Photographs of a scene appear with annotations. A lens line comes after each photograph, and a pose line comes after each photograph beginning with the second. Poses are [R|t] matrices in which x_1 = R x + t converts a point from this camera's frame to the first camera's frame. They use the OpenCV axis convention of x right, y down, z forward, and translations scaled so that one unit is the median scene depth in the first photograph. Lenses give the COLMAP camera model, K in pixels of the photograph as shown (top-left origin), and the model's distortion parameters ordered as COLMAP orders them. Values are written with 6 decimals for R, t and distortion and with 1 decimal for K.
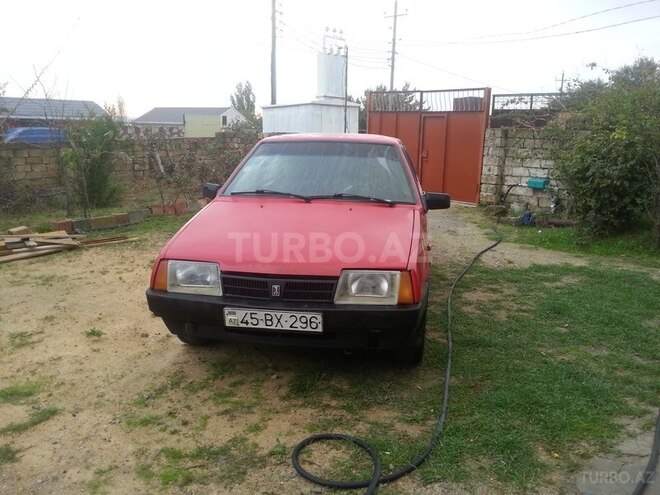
lens RADIAL K [[544.0, 0, 330.0], [0, 544.0, 247.5], [0, 0, 1]] dist [0.013229, -0.068155]
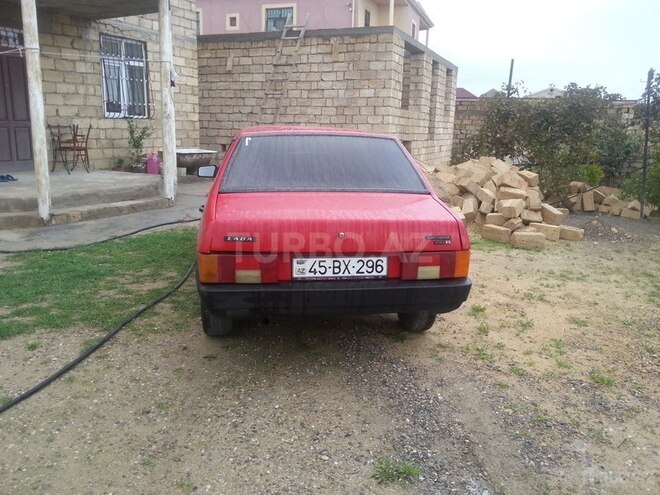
lens RADIAL K [[544.0, 0, 330.0], [0, 544.0, 247.5], [0, 0, 1]] dist [0.013229, -0.068155]
pose [[-0.954123, 0.018536, -0.298842, 0.086736], [-0.110746, 0.905453, 0.409744, -0.138110], [0.278183, 0.424041, -0.861861, 0.643758]]
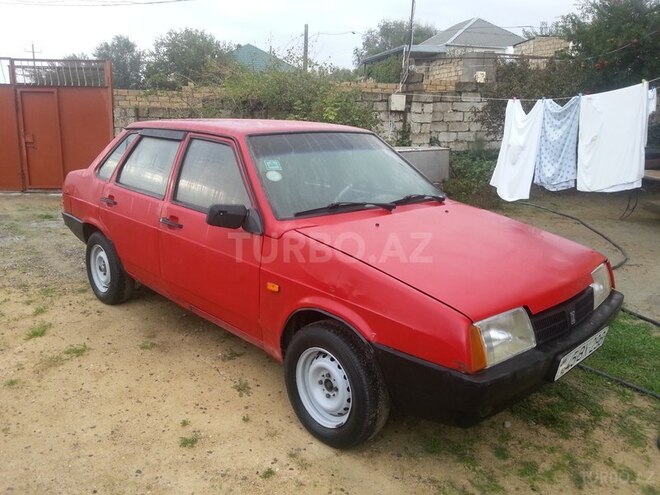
lens RADIAL K [[544.0, 0, 330.0], [0, 544.0, 247.5], [0, 0, 1]] dist [0.013229, -0.068155]
pose [[0.605102, -0.191220, 0.772843, -0.189297], [0.156956, 0.980329, 0.119667, -0.036946], [-0.780523, 0.048892, 0.623212, 0.151926]]
